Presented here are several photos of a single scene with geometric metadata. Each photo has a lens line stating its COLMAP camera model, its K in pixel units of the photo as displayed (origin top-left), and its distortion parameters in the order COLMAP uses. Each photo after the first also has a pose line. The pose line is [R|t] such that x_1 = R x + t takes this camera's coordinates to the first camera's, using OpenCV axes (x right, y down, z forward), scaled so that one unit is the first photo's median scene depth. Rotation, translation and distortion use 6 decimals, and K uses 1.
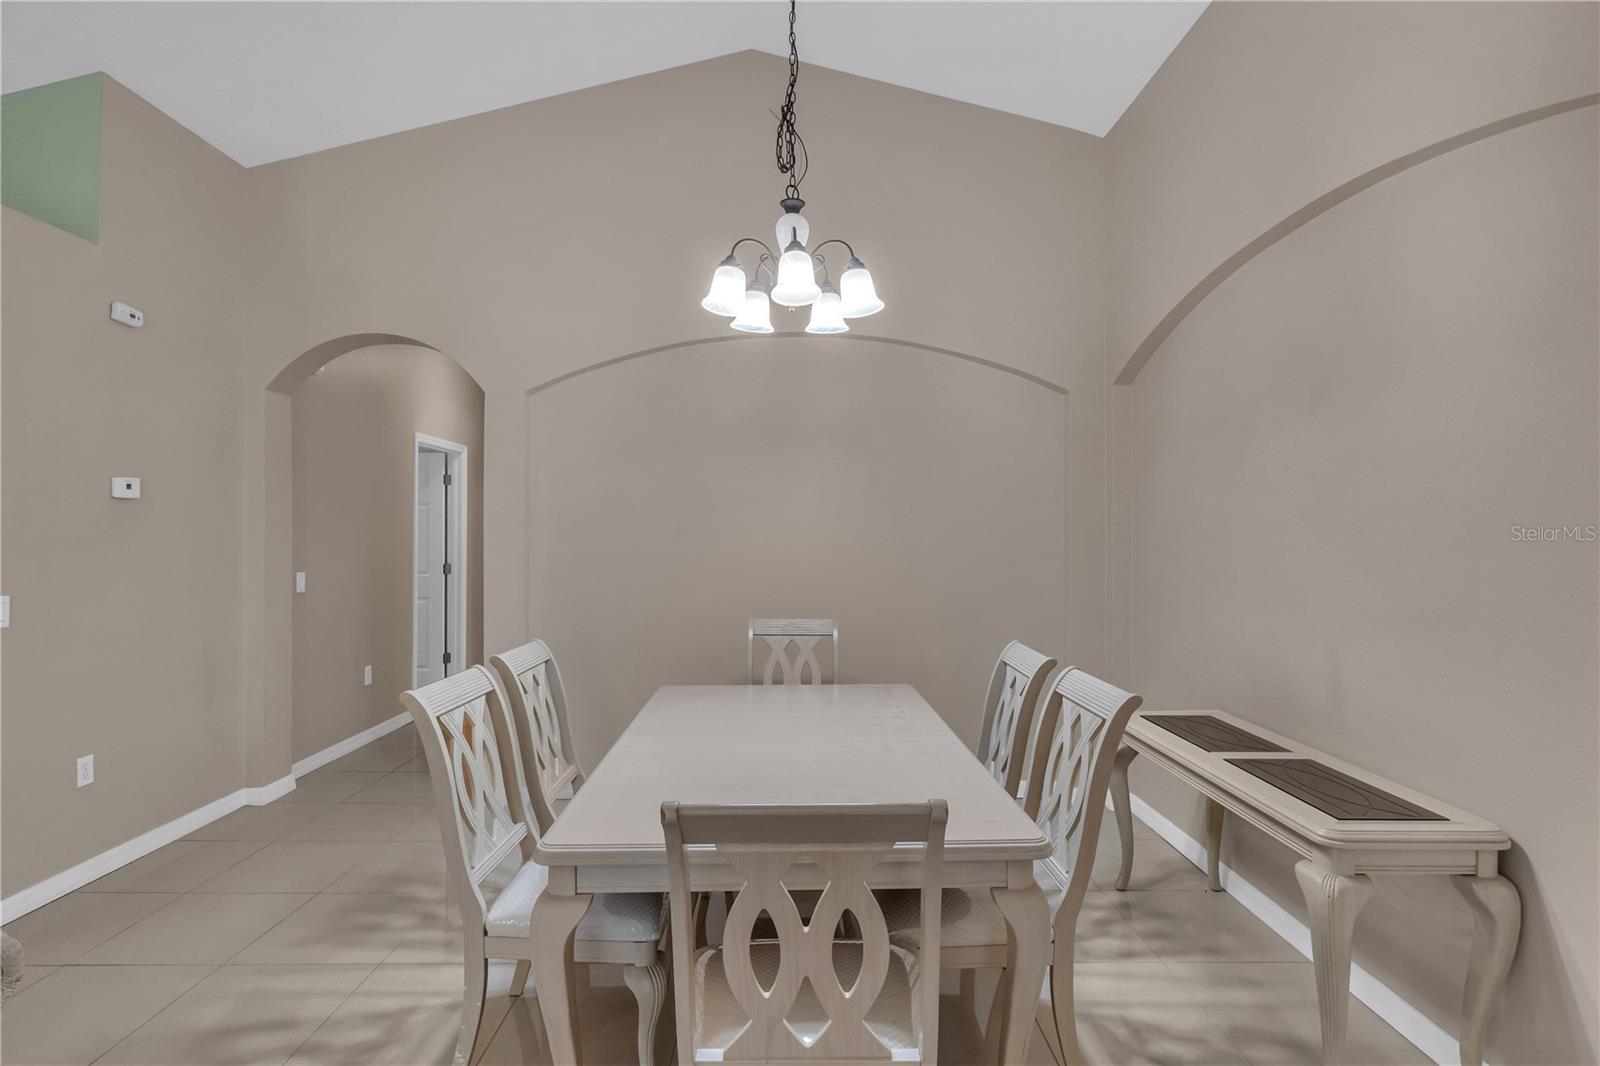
lens RADIAL K [[708.4, 0, 784.7], [0, 708.4, 533.1], [0, 0, 1]] dist [0.000283, -0.000631]
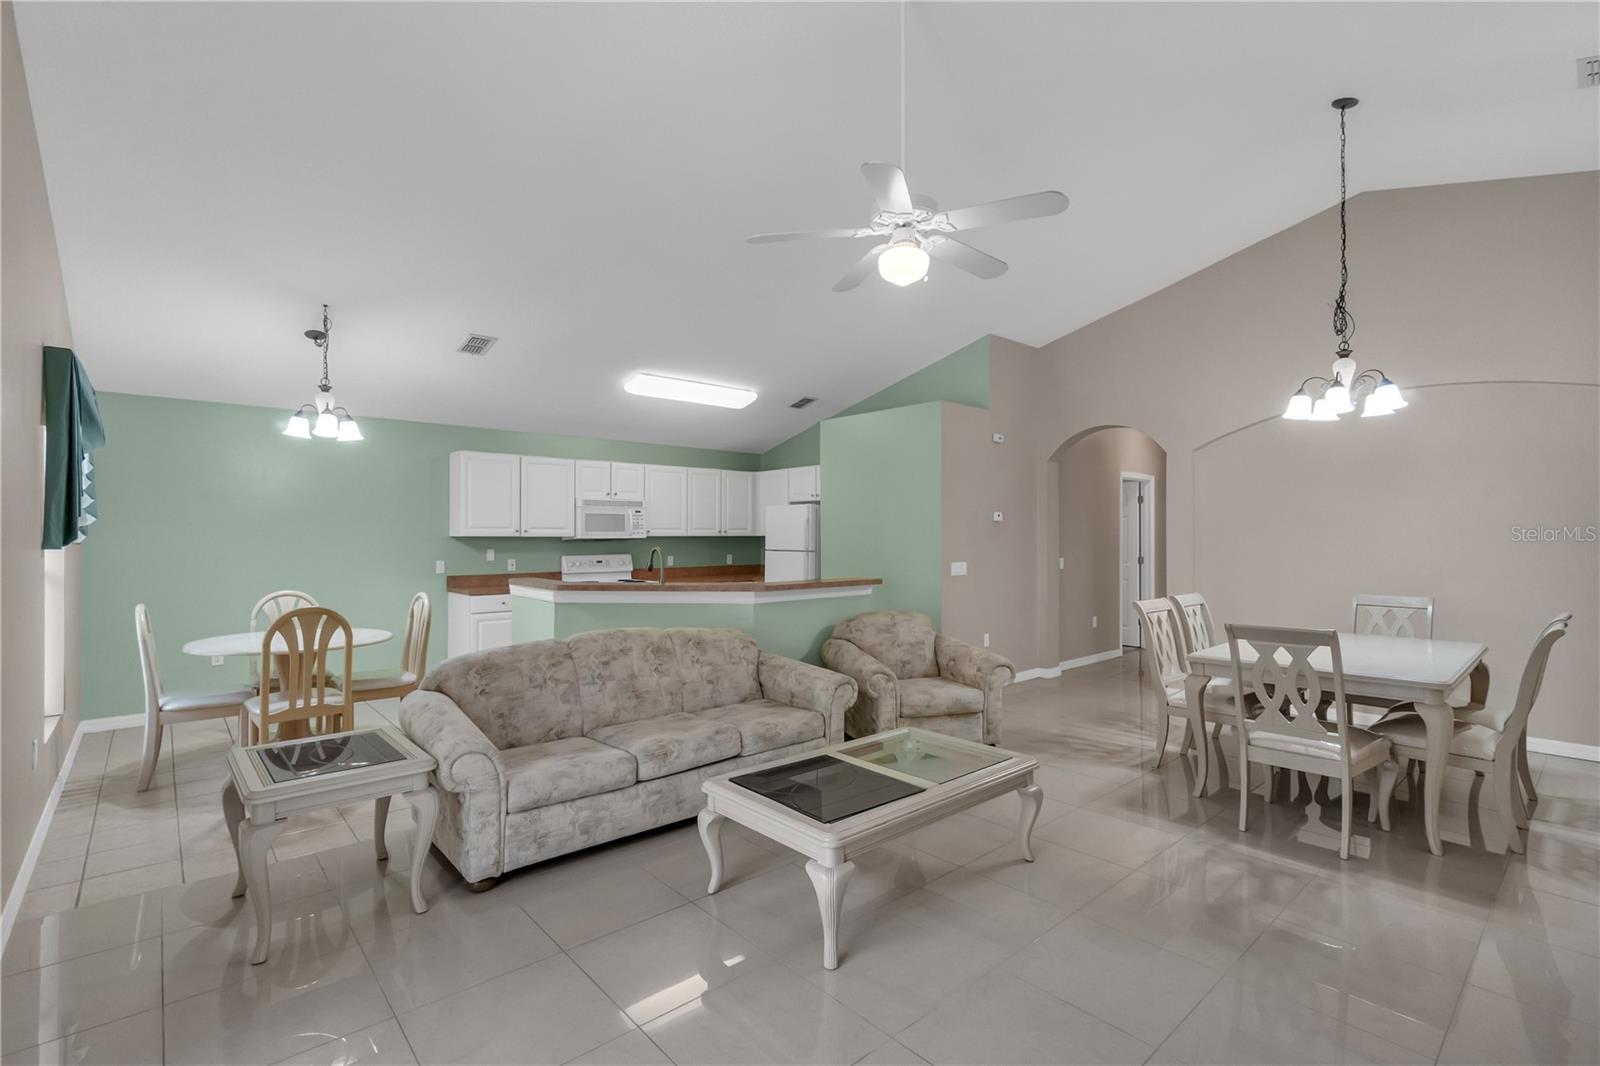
lens RADIAL K [[708.4, 0, 790.6], [0, 708.4, 534.1], [0, 0, 1]] dist [0.000283, -0.000631]
pose [[0.628592, -0.005692, -0.777714, 0.468723], [0.004386, 0.999983, -0.003773, -0.003040], [0.777723, -0.001039, 0.628607, -1.092778]]
